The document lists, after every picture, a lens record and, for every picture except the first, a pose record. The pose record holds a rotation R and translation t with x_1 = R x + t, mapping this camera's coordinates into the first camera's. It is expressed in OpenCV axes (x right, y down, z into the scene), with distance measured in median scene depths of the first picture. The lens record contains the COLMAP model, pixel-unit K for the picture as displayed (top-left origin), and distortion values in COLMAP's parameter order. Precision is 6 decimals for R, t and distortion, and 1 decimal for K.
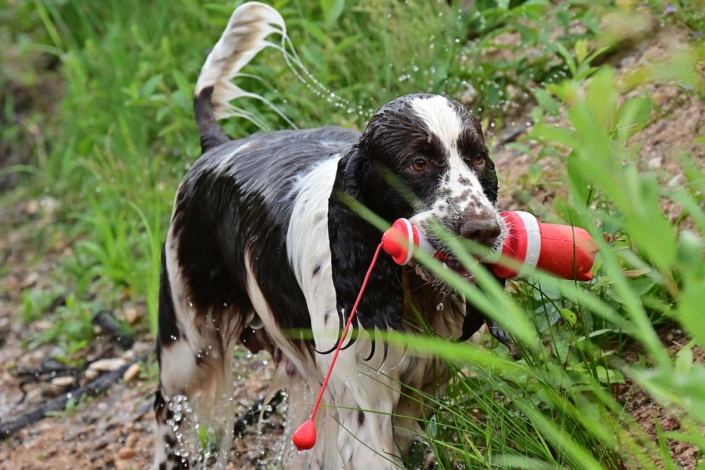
lens RADIAL K [[4309.3, 0, 352.5], [0, 4309.3, 234.9], [0, 0, 1]] dist [0.372909, 0.000000]
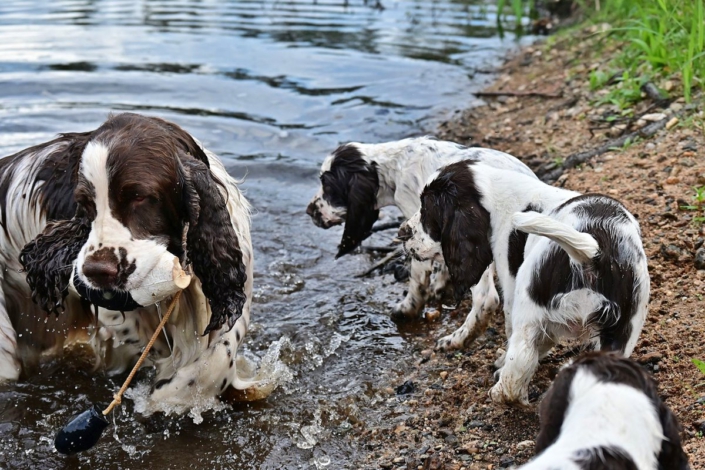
lens RADIAL K [[1588.1, 0, 352.4], [0, 1588.1, 235.1], [0, 0, 1]] dist [0.272585, 0.000000]
pose [[0.977556, 0.070881, -0.198395, -0.044112], [-0.052105, 0.993790, 0.098318, 0.020985], [0.204132, -0.085774, 0.975178, 0.436450]]
